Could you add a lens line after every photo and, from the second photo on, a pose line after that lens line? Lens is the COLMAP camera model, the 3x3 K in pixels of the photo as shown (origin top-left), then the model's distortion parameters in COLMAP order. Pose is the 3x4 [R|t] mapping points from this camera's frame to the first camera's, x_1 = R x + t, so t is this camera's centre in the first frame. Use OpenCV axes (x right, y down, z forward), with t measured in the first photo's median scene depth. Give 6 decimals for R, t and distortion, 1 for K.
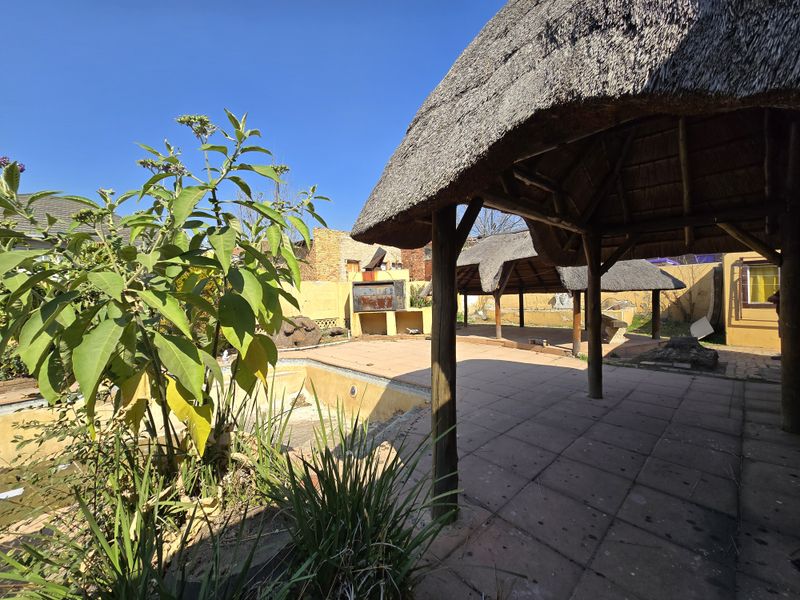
lens RADIAL K [[324.7, 0, 394.9], [0, 324.7, 298.6], [0, 0, 1]] dist [-0.009311, 0.002865]
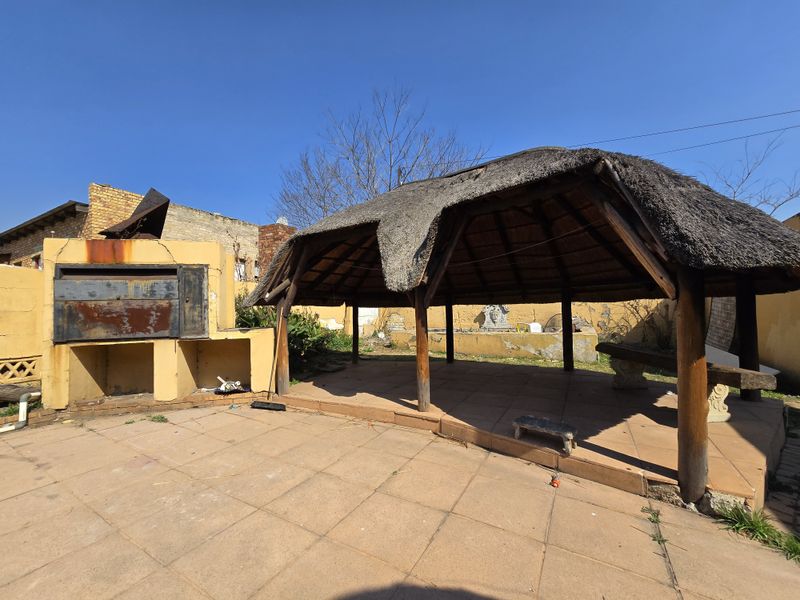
lens RADIAL K [[324.7, 0, 394.9], [0, 324.7, 298.6], [0, 0, 1]] dist [-0.009311, 0.002865]
pose [[0.955851, 0.022349, 0.293002, 0.140338], [-0.006446, 0.998458, -0.055131, 0.007724], [-0.293782, 0.050808, 0.954521, 0.527428]]
